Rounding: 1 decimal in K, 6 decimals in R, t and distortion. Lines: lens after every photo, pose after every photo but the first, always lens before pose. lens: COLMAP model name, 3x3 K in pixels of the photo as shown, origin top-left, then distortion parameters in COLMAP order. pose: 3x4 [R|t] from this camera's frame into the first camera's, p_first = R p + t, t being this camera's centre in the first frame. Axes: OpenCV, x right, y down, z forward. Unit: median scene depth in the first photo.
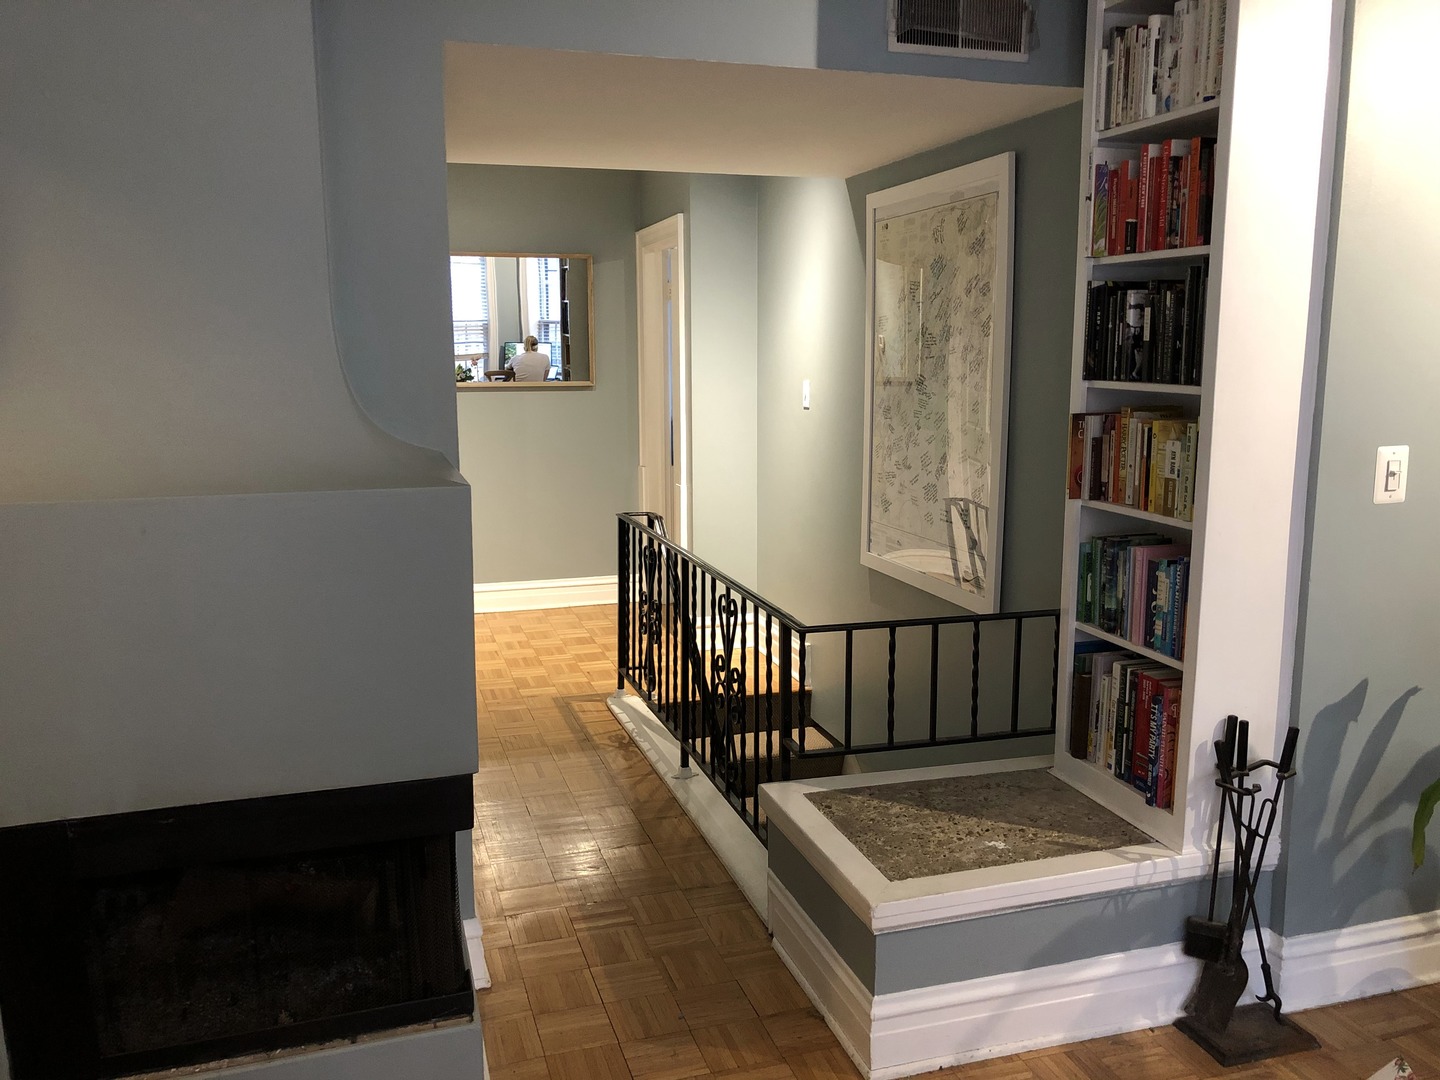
lens RADIAL K [[1177.7, 0, 720.0], [0, 1177.7, 541.9], [0, 0, 1]] dist [0.020330, -0.007732]
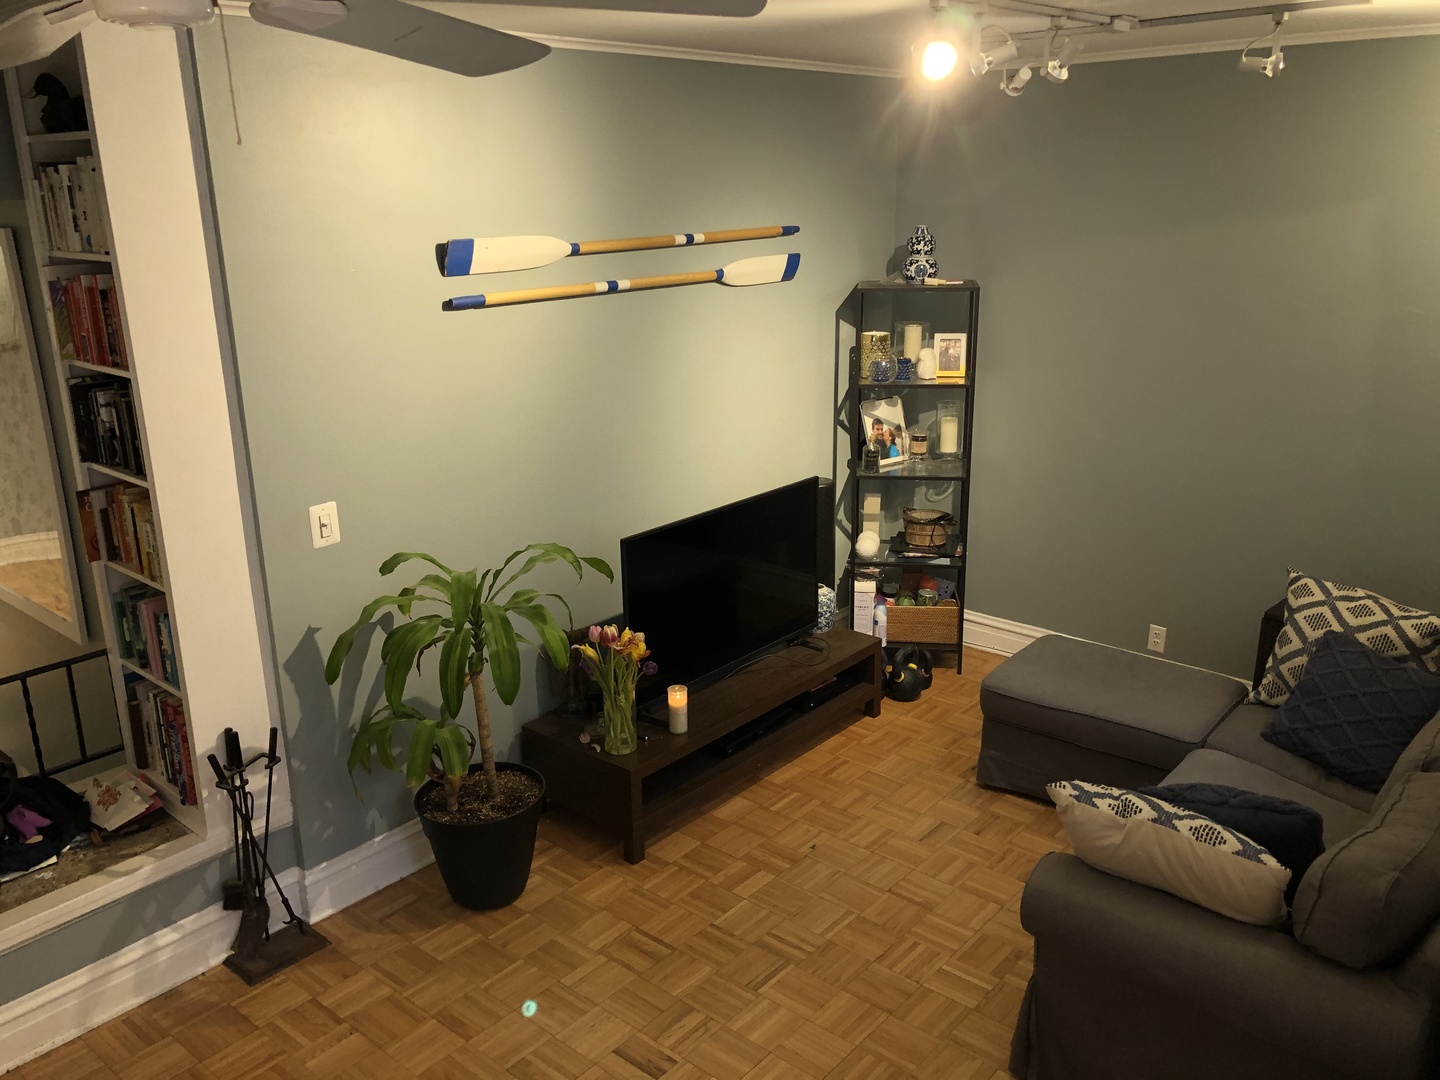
lens RADIAL K [[1177.7, 0, 724.0], [0, 1177.7, 534.4], [0, 0, 1]] dist [0.020330, -0.007732]
pose [[0.849757, -0.164806, 0.500751, 0.271206], [0.100392, 0.983084, 0.153188, -0.197266], [-0.517527, -0.079901, 0.851928, -0.351792]]
